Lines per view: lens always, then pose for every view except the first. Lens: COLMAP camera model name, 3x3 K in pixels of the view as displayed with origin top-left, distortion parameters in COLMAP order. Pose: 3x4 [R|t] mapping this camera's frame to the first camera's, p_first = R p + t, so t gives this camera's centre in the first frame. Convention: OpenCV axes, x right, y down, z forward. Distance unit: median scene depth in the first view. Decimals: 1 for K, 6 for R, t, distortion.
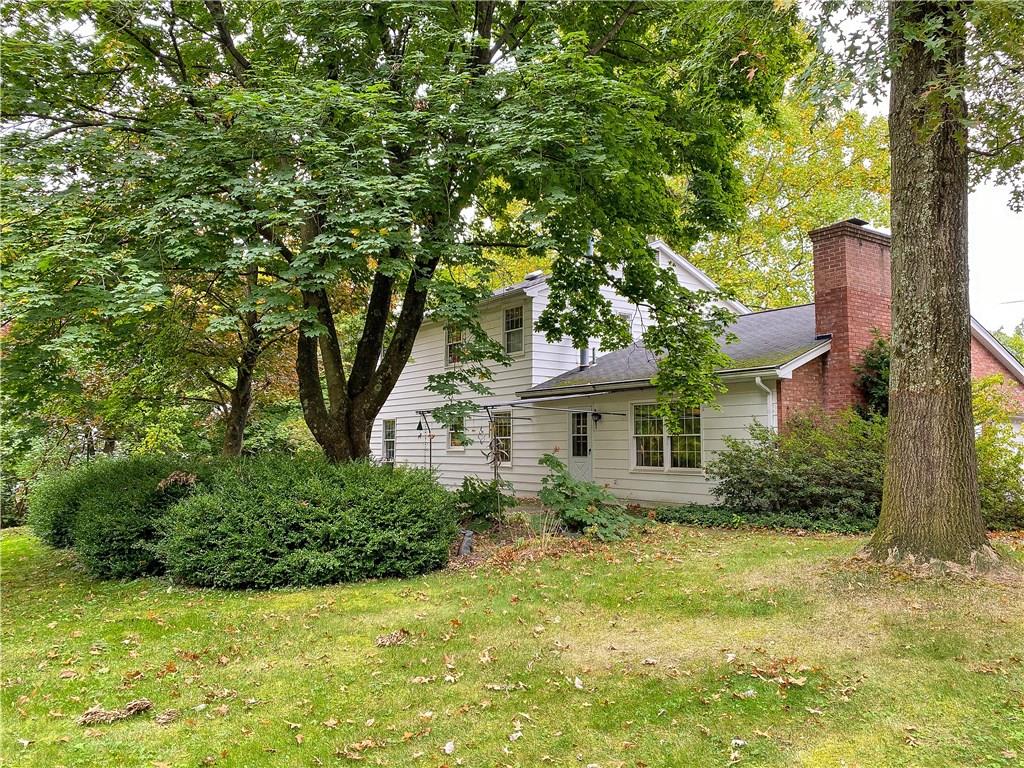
lens RADIAL K [[787.2, 0, 512.0], [0, 787.2, 385.8], [0, 0, 1]] dist [-0.015360, -0.007400]
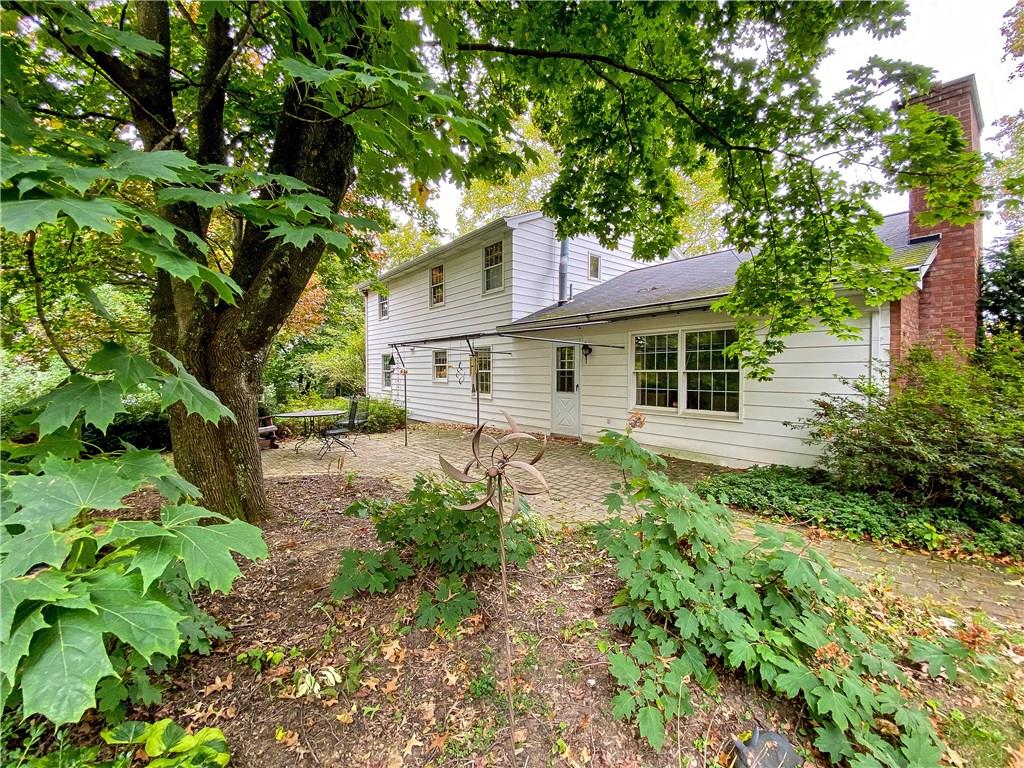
lens RADIAL K [[427.4, 0, 510.2], [0, 427.4, 383.1], [0, 0, 1]] dist [0.020077, 0.000025]
pose [[0.997803, -0.004952, 0.066066, -0.015740], [-0.002133, 0.994283, 0.106751, 0.024299], [-0.066217, -0.106658, 0.992088, 0.502192]]
